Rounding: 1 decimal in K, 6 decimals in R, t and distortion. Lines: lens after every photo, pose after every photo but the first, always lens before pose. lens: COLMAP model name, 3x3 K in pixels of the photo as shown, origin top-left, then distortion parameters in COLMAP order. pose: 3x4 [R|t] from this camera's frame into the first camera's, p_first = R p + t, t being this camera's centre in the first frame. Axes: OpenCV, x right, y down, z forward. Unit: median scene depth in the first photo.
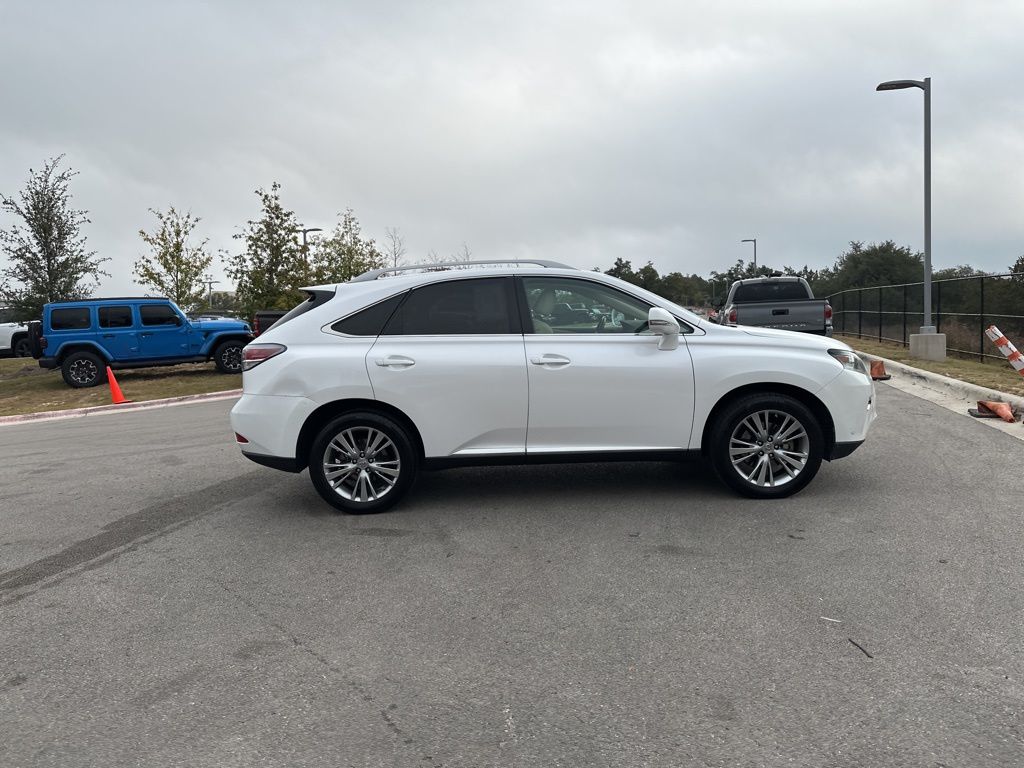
lens RADIAL K [[716.2, 0, 512.2], [0, 716.2, 374.5], [0, 0, 1]] dist [0.071420, -0.095627]
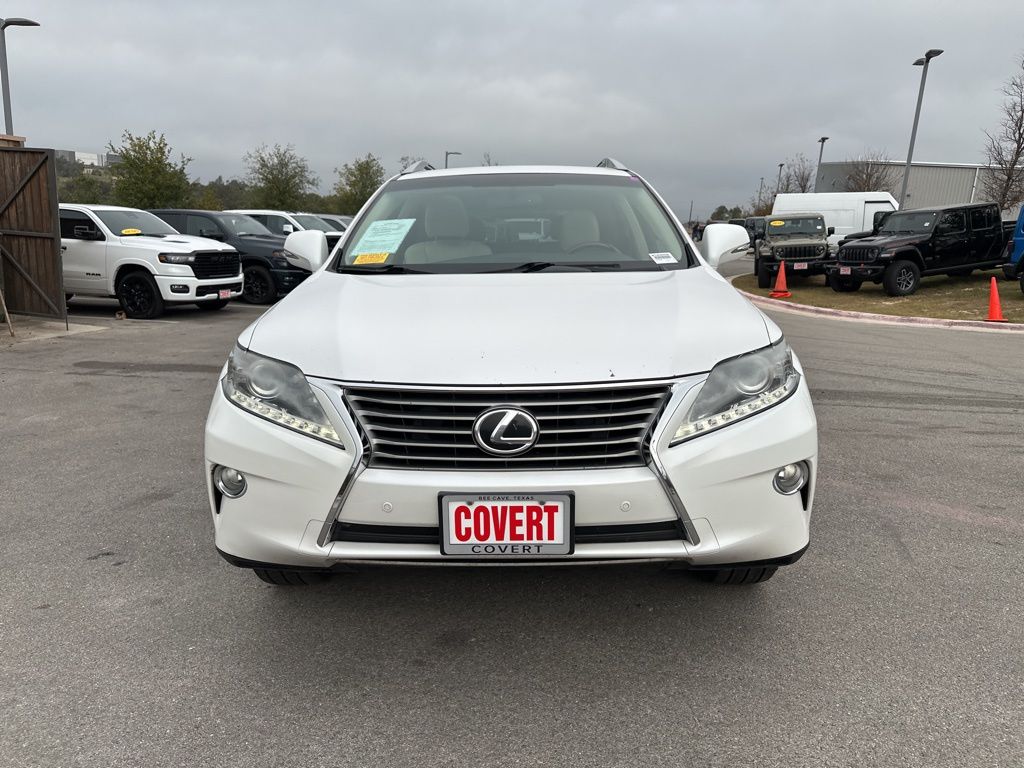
lens RADIAL K [[716.2, 0, 504.5], [0, 716.2, 393.4], [0, 0, 1]] dist [0.071420, -0.095627]
pose [[-0.017790, 0.245893, -0.969134, 0.879530], [-0.077139, 0.966060, 0.246530, -0.122451], [0.996862, 0.079144, 0.001781, 1.157375]]
